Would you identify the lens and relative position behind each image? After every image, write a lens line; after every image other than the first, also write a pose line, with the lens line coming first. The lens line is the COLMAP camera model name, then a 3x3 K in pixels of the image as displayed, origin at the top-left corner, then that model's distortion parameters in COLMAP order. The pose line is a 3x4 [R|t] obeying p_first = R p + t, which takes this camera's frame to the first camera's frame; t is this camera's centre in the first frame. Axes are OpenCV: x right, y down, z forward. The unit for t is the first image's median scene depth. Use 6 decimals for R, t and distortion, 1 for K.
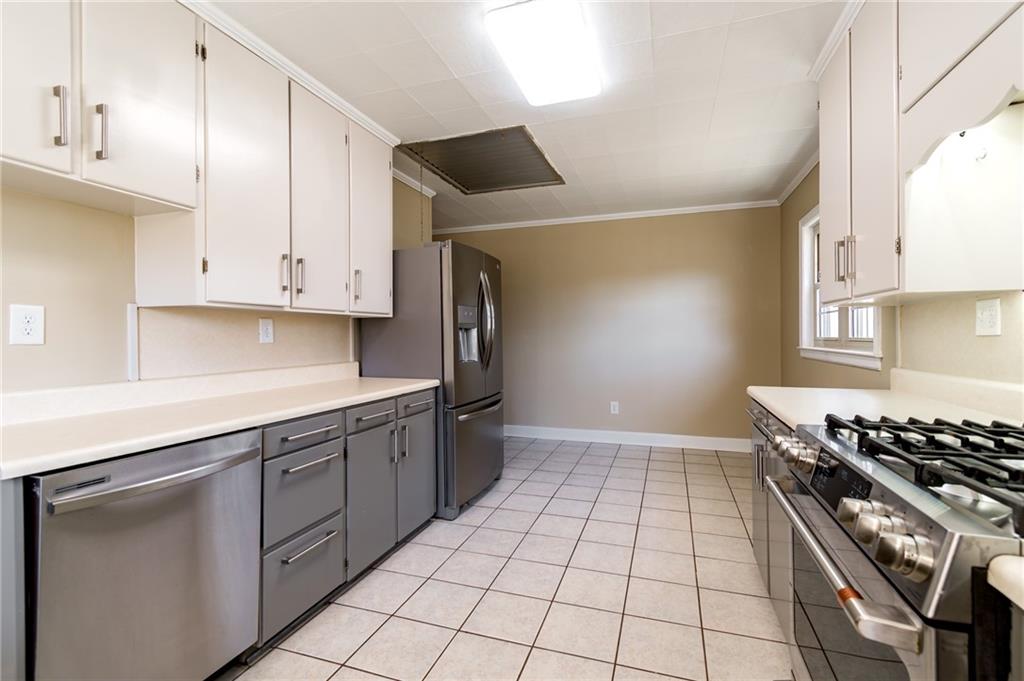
lens RADIAL K [[457.7, 0, 517.6], [0, 457.7, 335.2], [0, 0, 1]] dist [-0.000585, -0.000486]
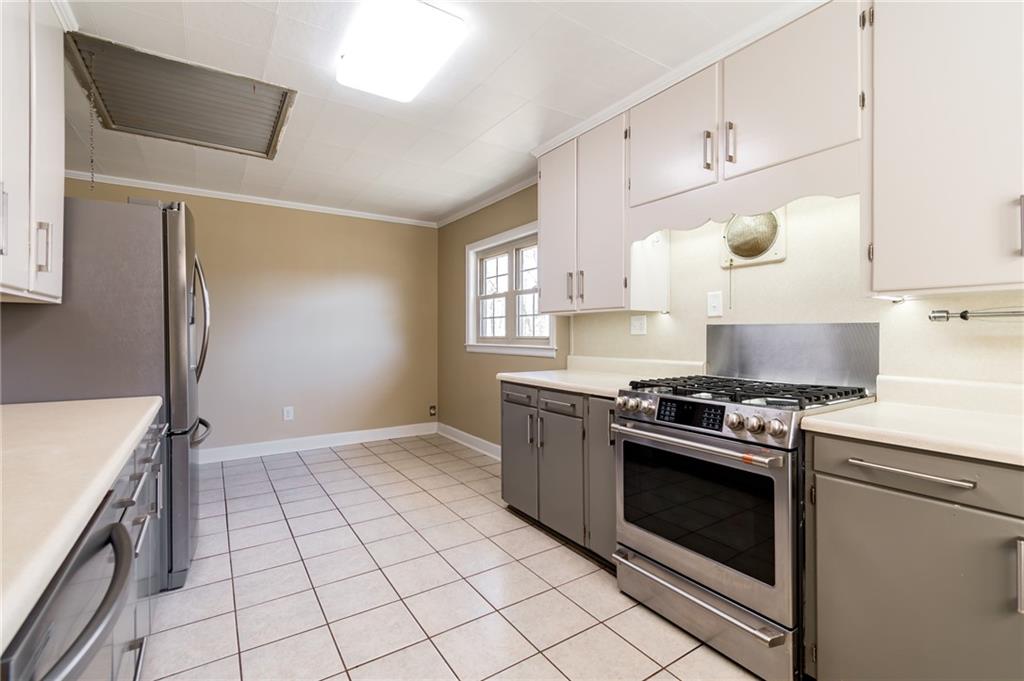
lens RADIAL K [[457.7, 0, 517.6], [0, 457.7, 335.2], [0, 0, 1]] dist [-0.000585, -0.000486]
pose [[0.613835, 0.001815, 0.789432, -0.533527], [-0.002161, 0.999997, -0.000619, 0.003578], [-0.789431, -0.001326, 0.613838, 0.177980]]
